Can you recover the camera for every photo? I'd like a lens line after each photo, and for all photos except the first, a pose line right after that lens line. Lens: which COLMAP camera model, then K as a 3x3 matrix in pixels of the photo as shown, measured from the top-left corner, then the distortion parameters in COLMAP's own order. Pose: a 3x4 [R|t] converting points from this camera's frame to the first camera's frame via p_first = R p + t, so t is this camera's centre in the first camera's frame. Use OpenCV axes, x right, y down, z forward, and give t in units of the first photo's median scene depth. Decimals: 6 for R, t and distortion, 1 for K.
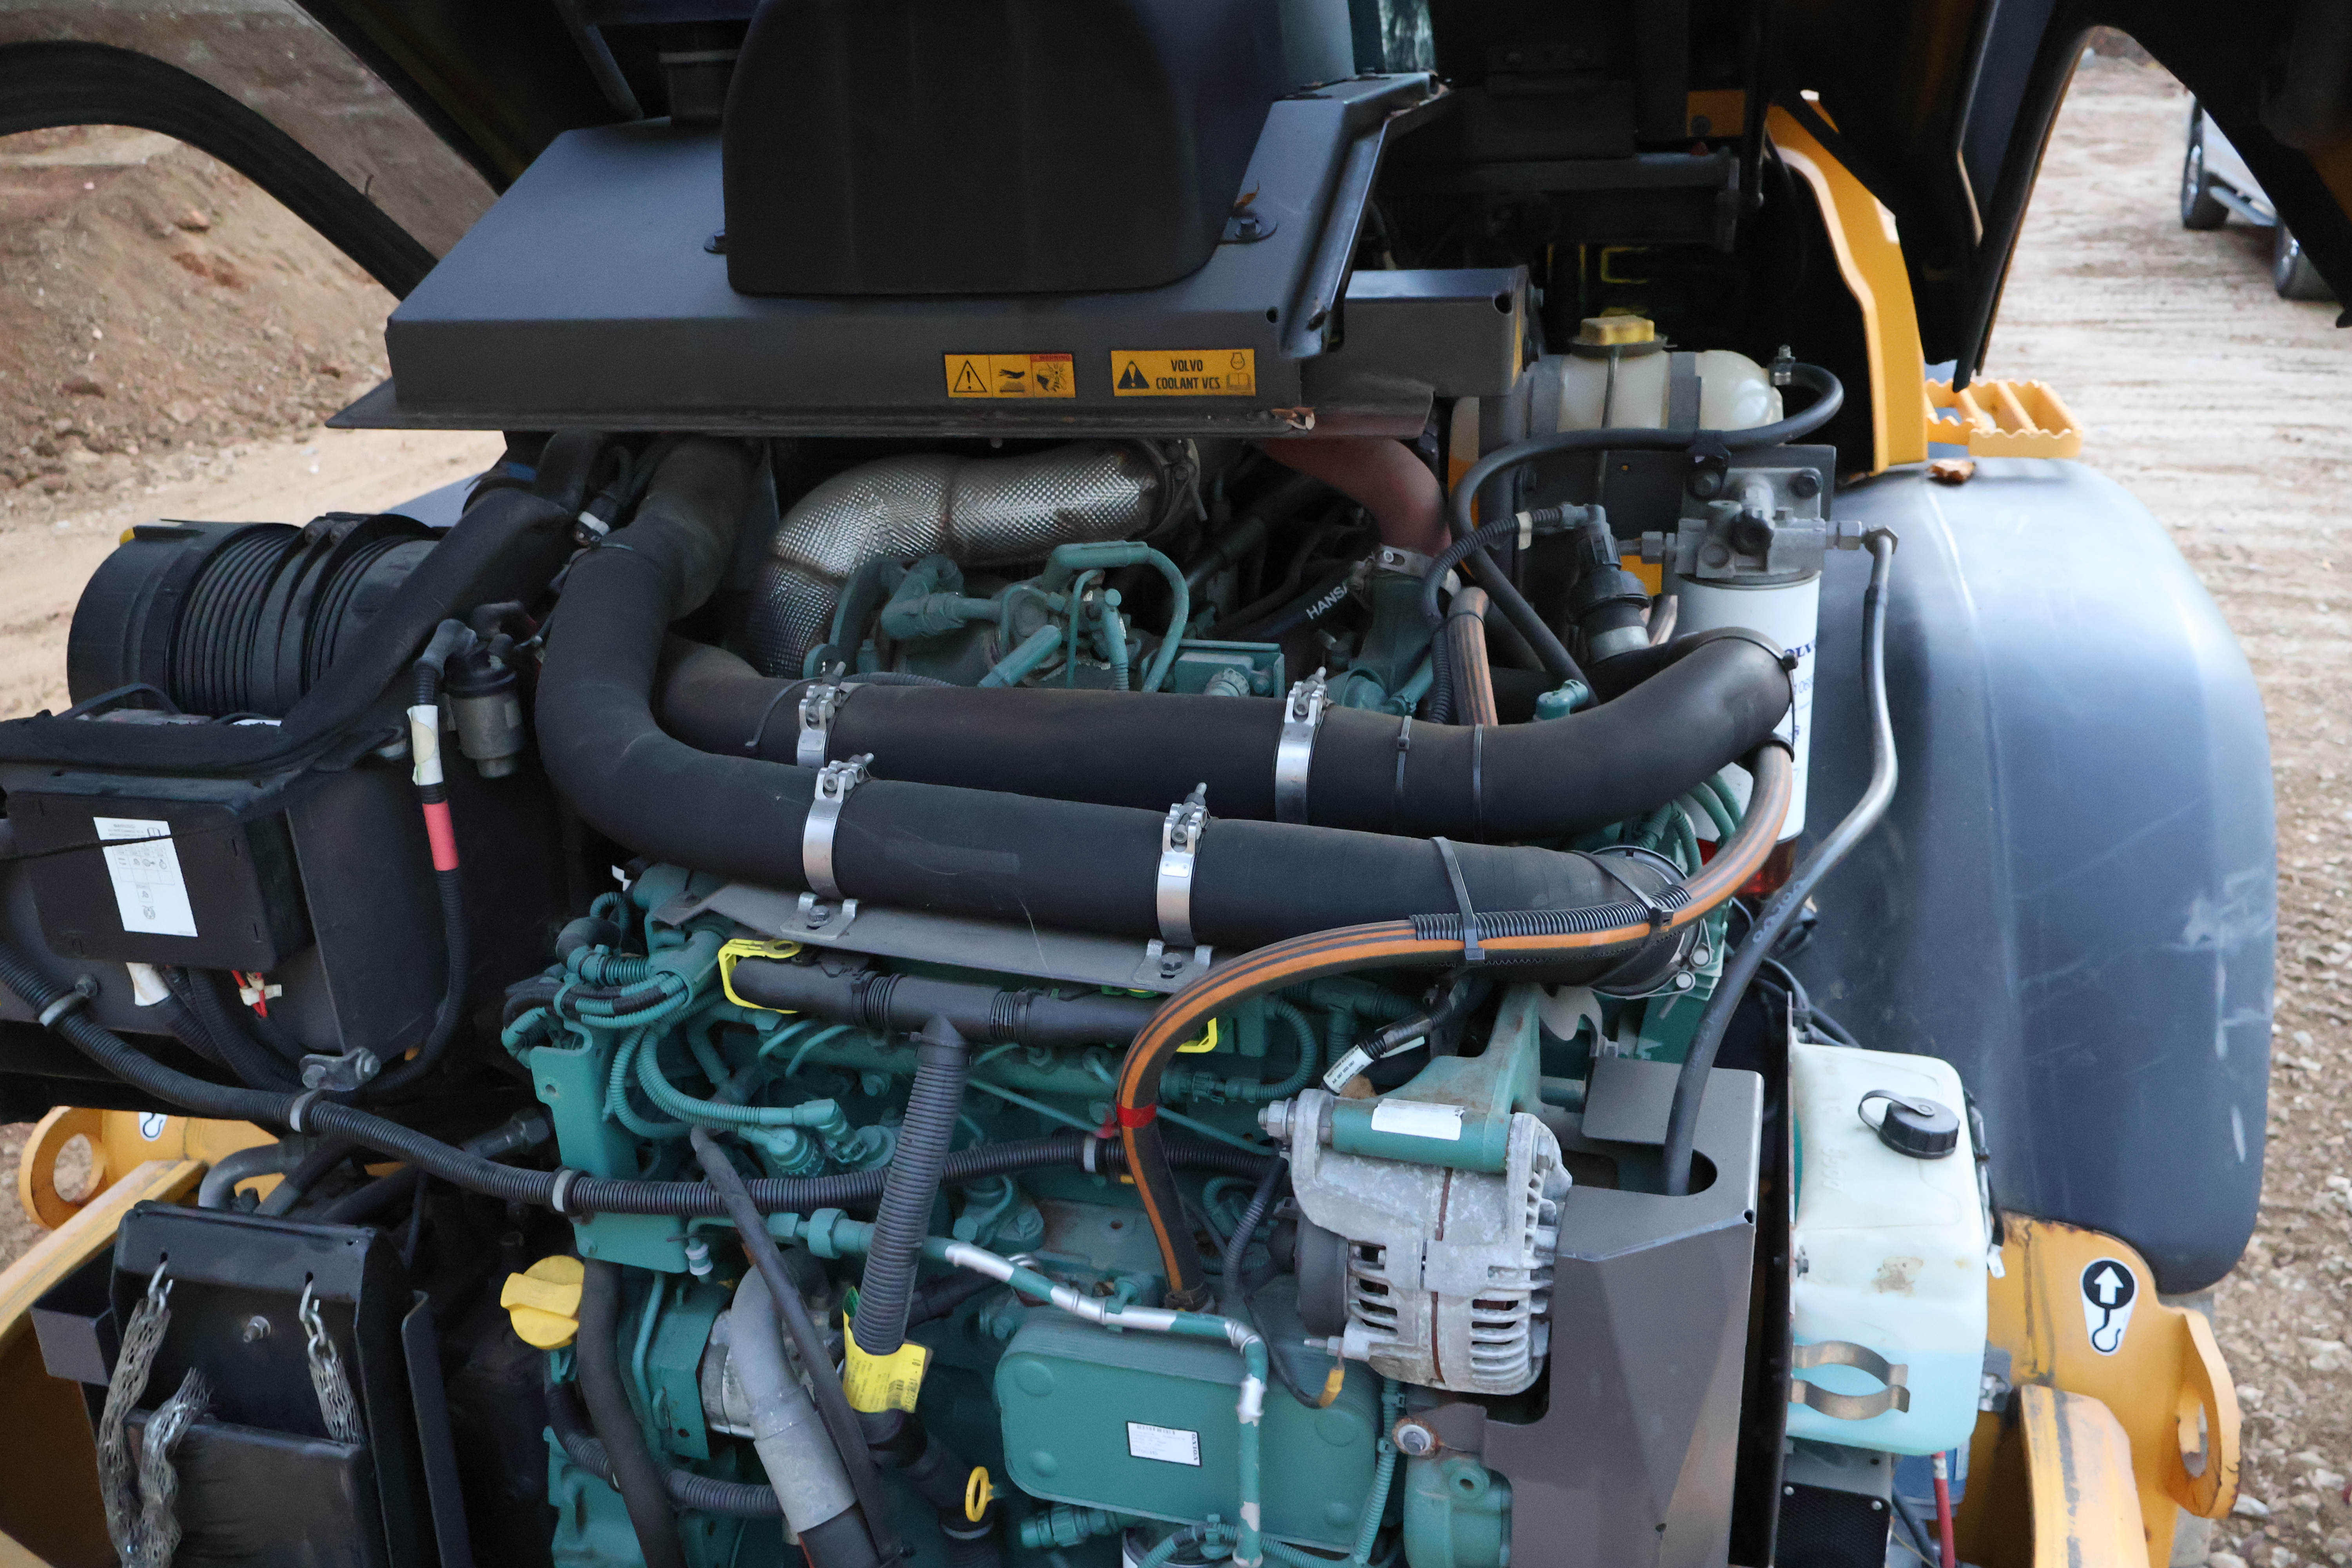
lens RADIAL K [[1962.8, 0, 1167.1], [0, 1962.8, 779.7], [0, 0, 1]] dist [-0.003268, 0.007098]
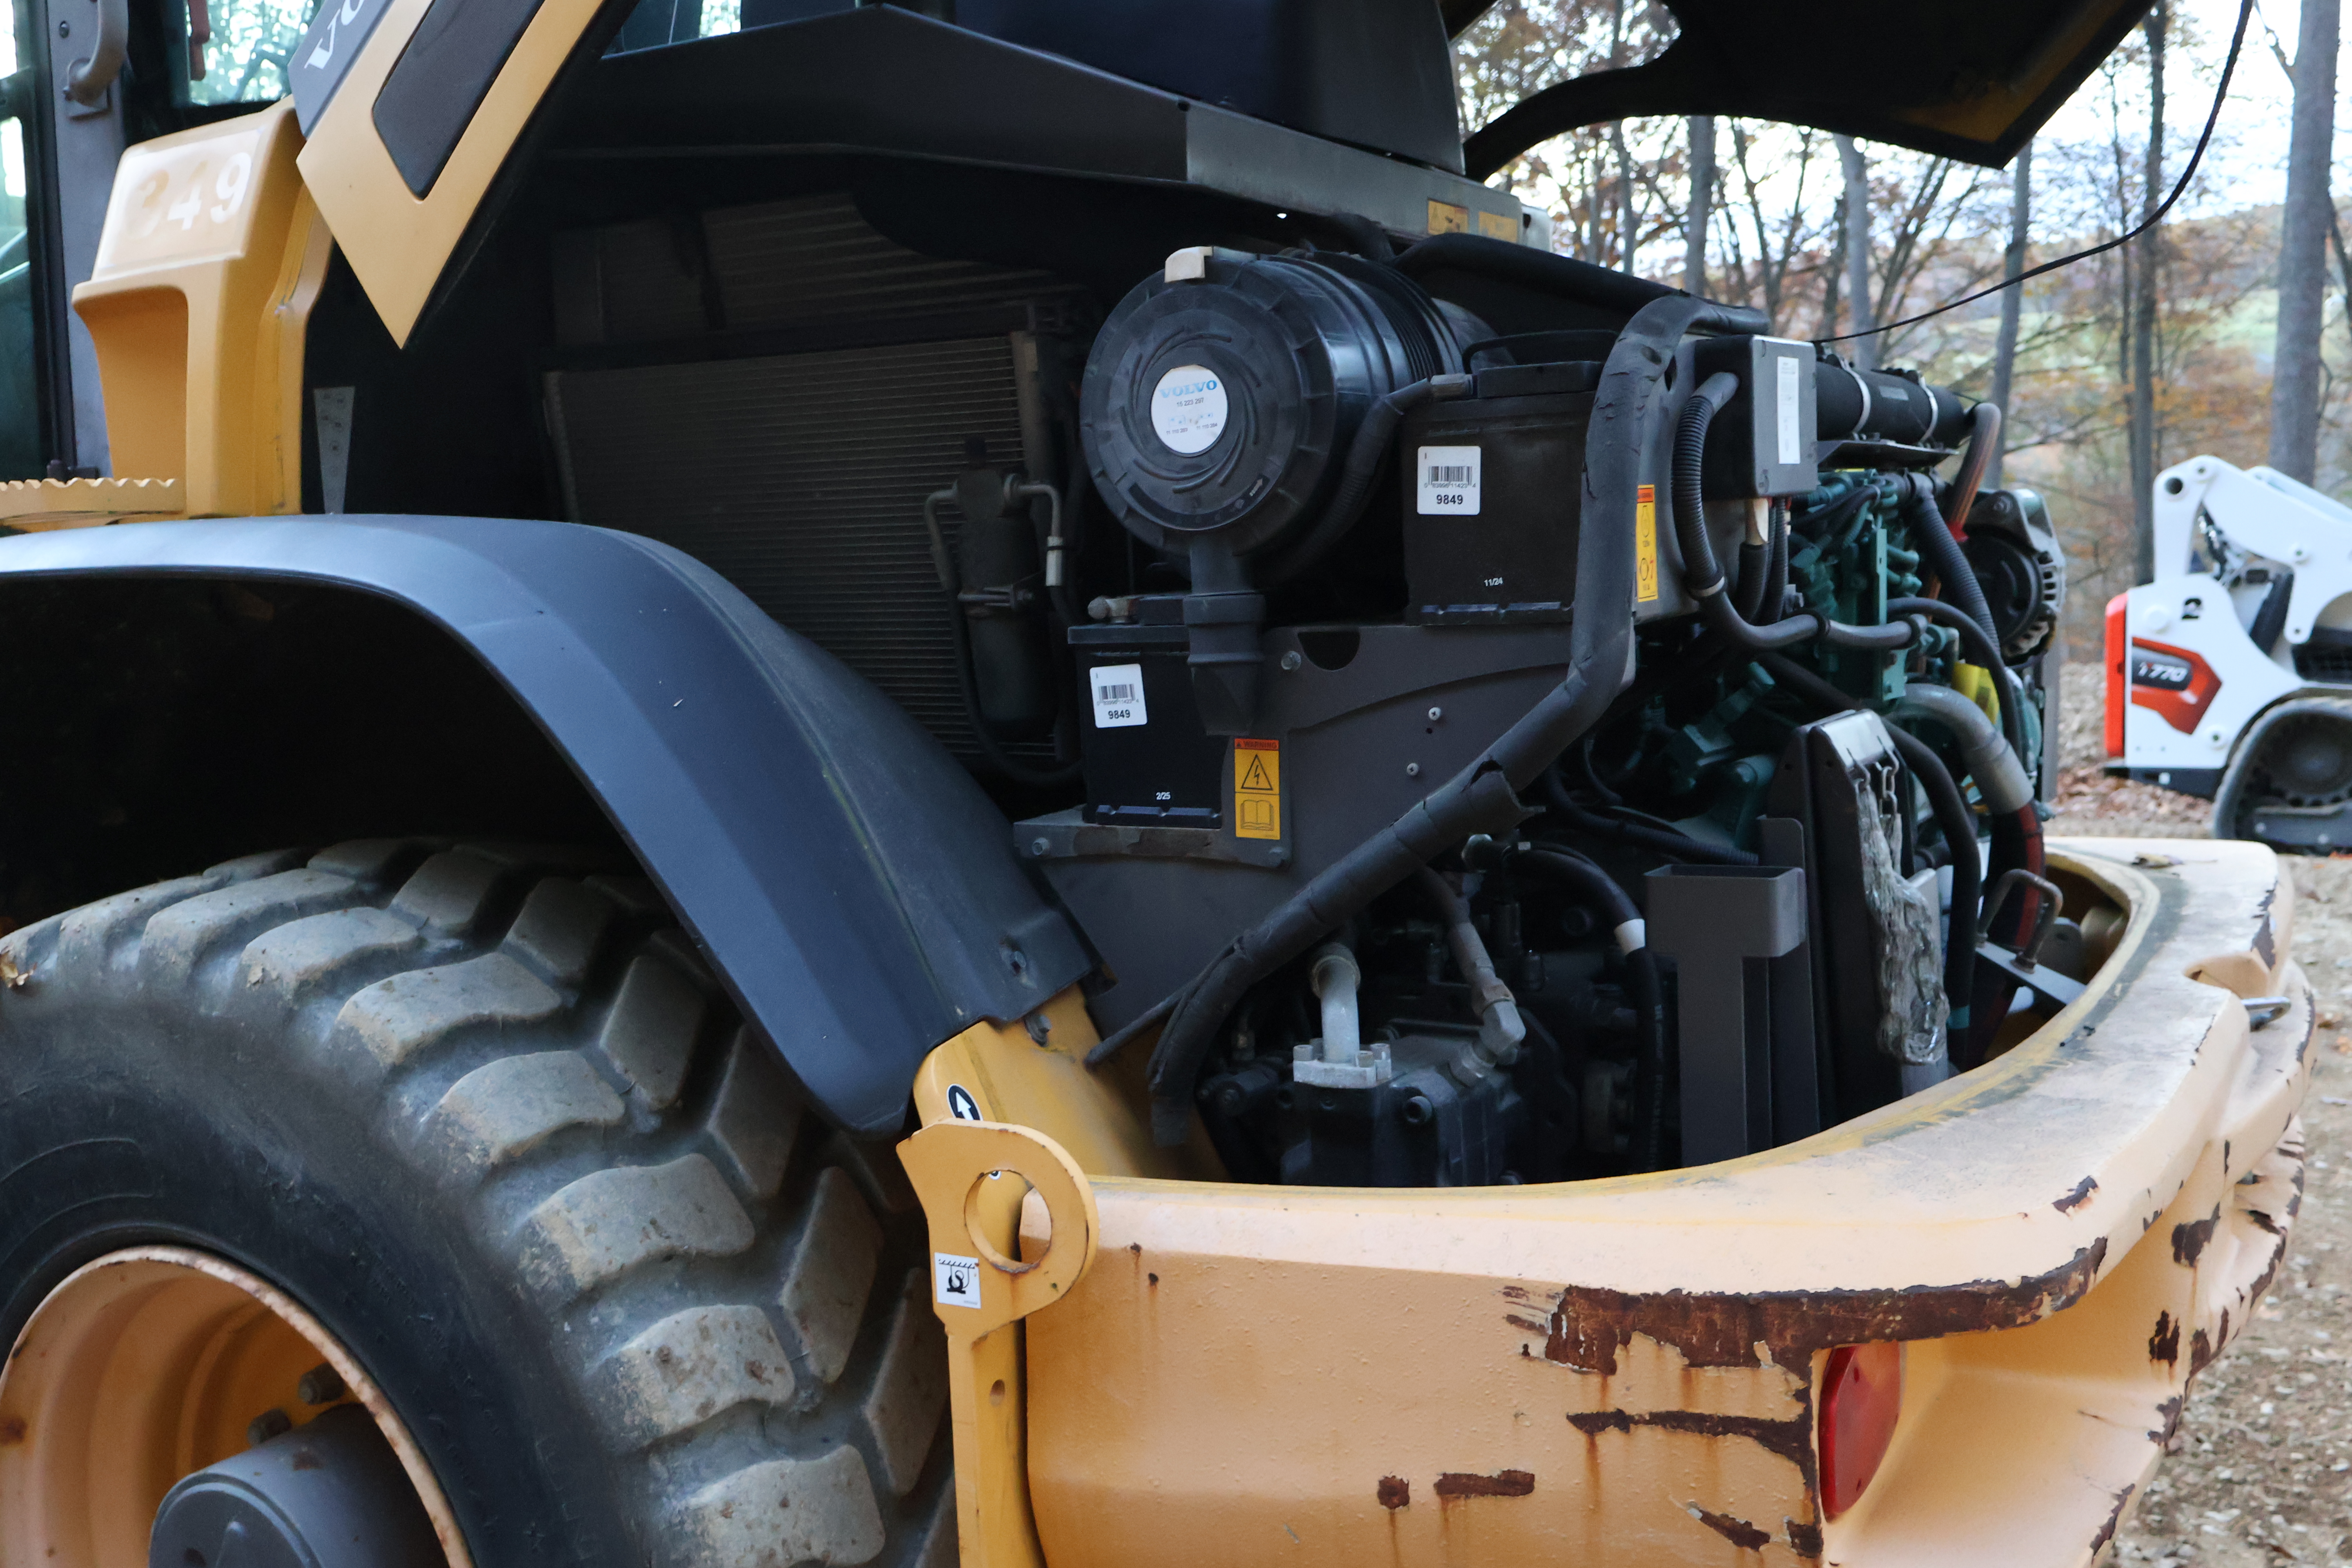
lens RADIAL K [[2201.1, 0, 1166.4], [0, 2201.1, 777.0], [0, 0, 1]] dist [0.014919, 0.004151]
pose [[0.269350, -0.071584, 0.960378, -1.857768], [0.380381, 0.924057, -0.037805, 0.155386], [-0.884738, 0.375493, 0.276124, 1.010804]]
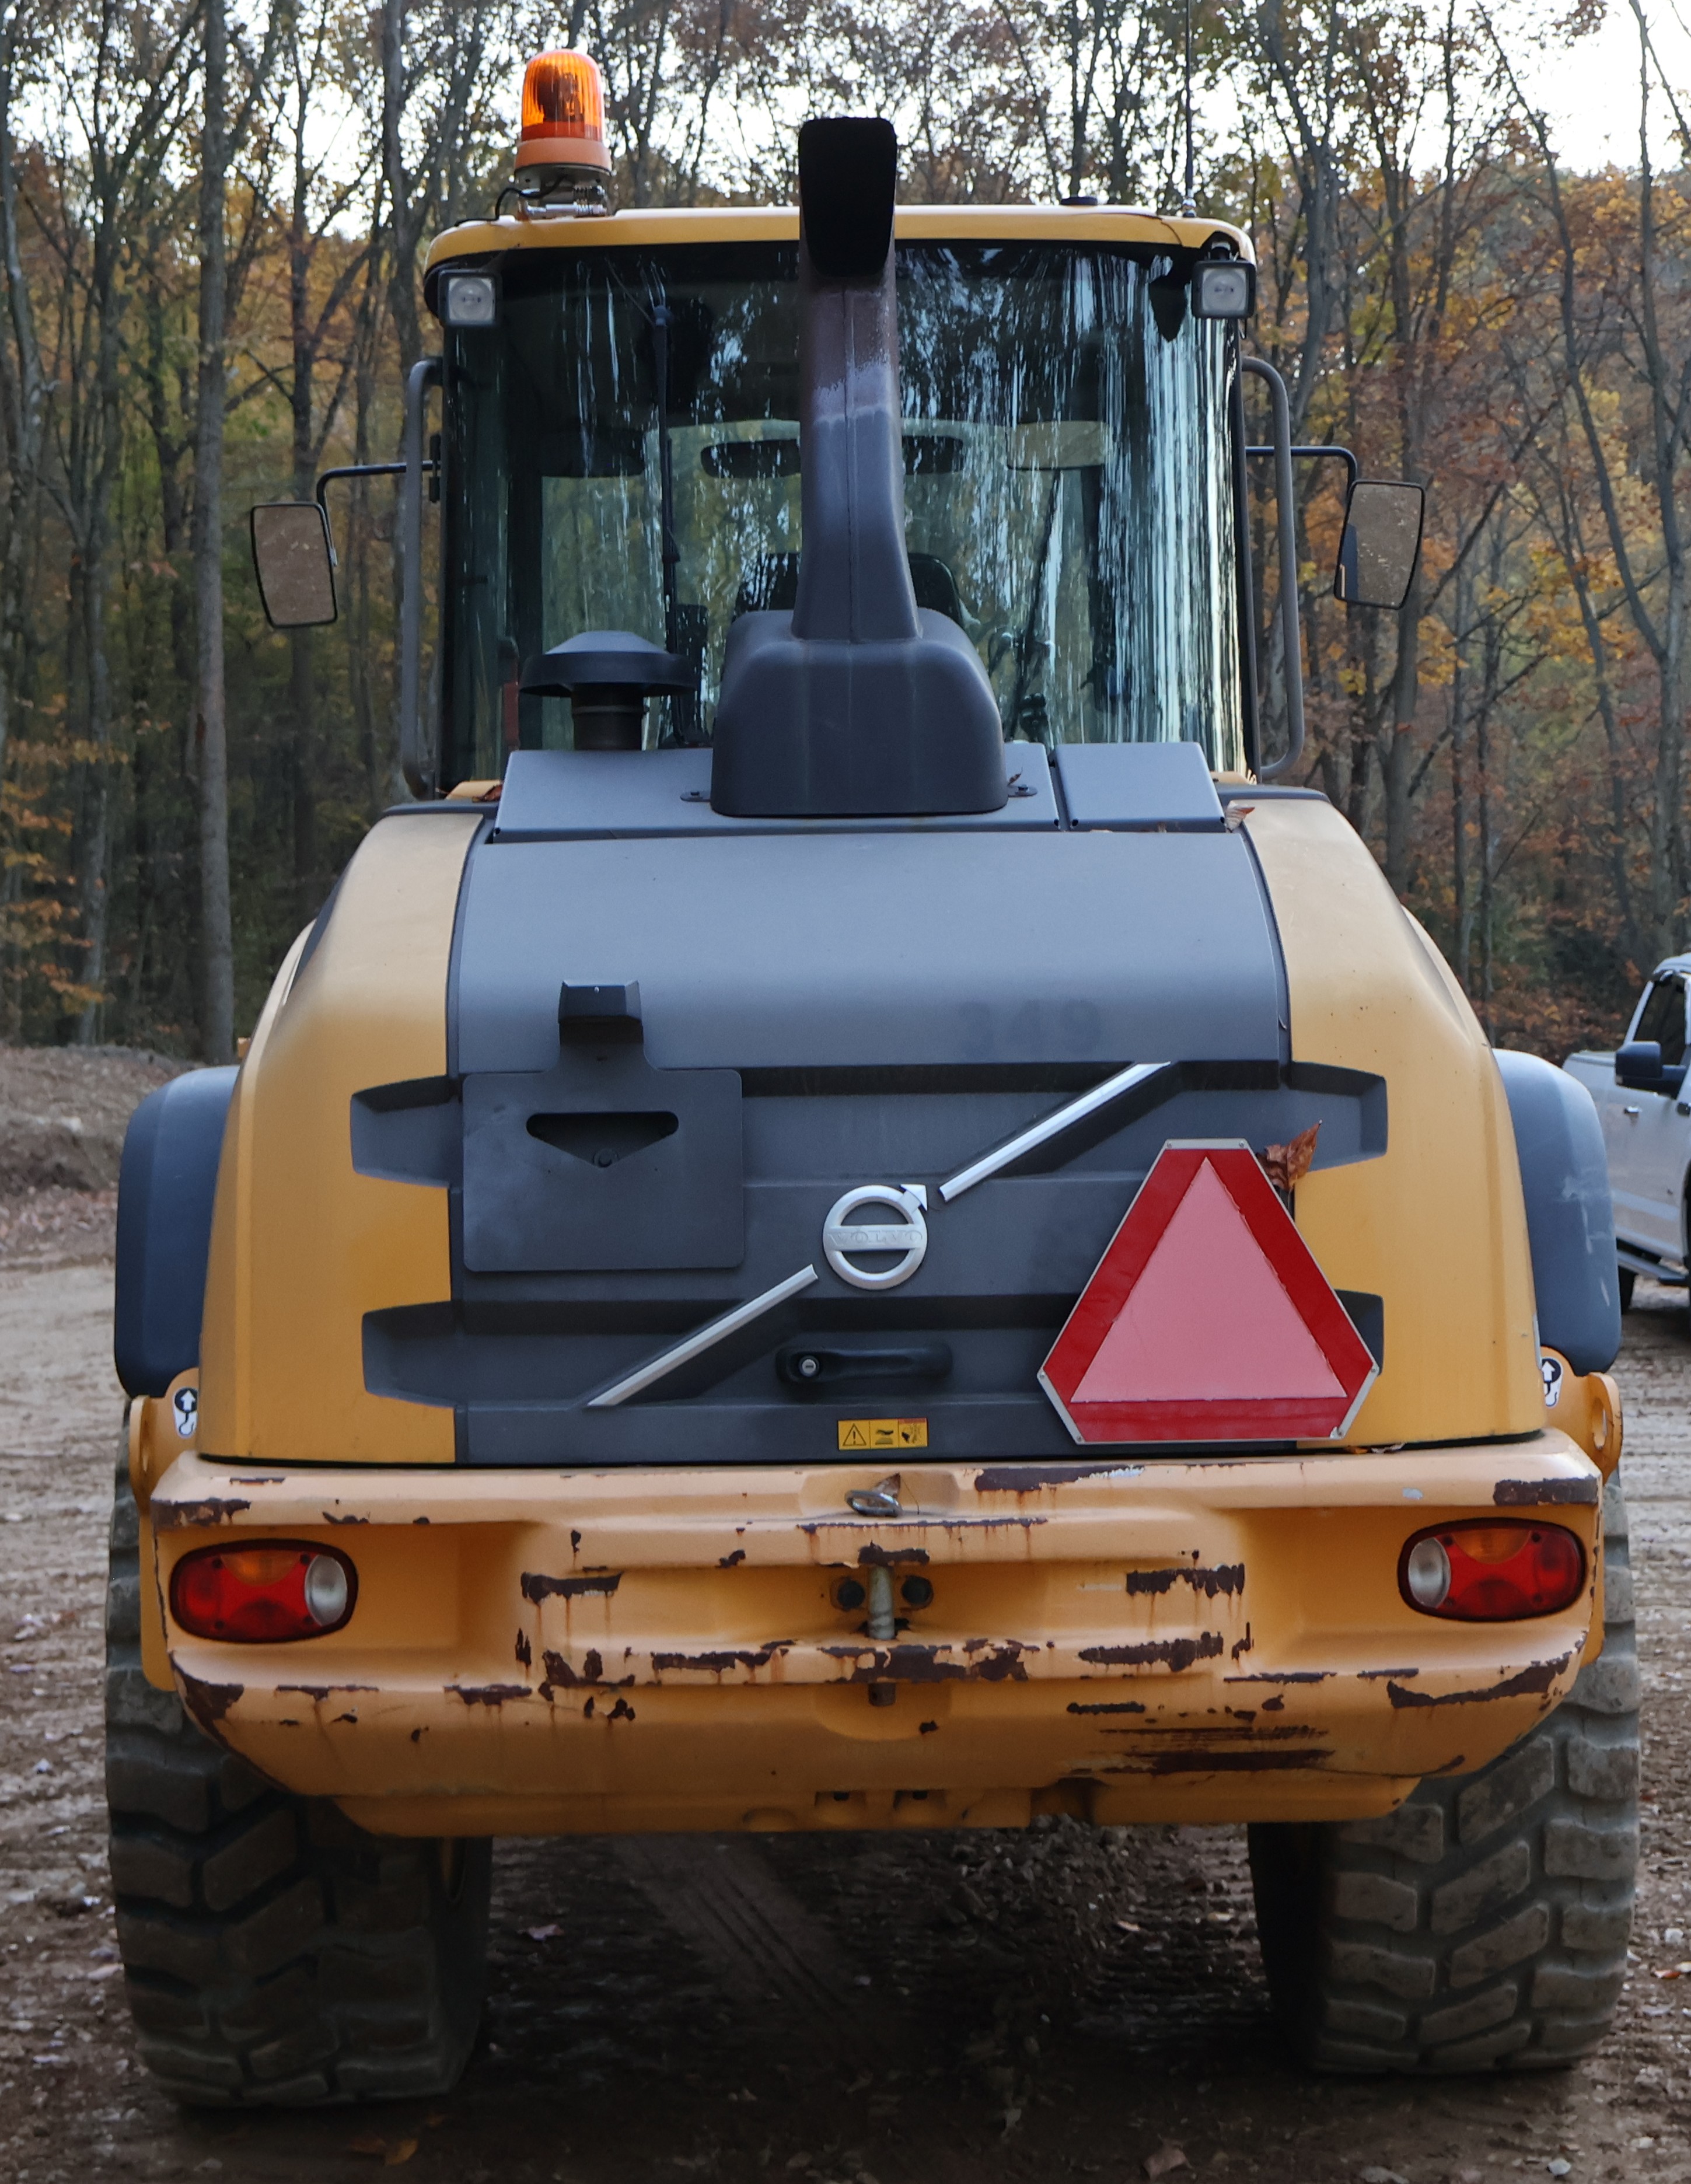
lens RADIAL K [[3907.8, 0, 845.5], [0, 3907.8, 1092.0], [0, 0, 1]] dist [-0.000352, -0.052605]
pose [[0.963434, 0.031480, 0.266090, -1.186741], [0.067705, 0.932248, -0.355429, 1.383672], [-0.259251, 0.360448, 0.896028, -2.297359]]
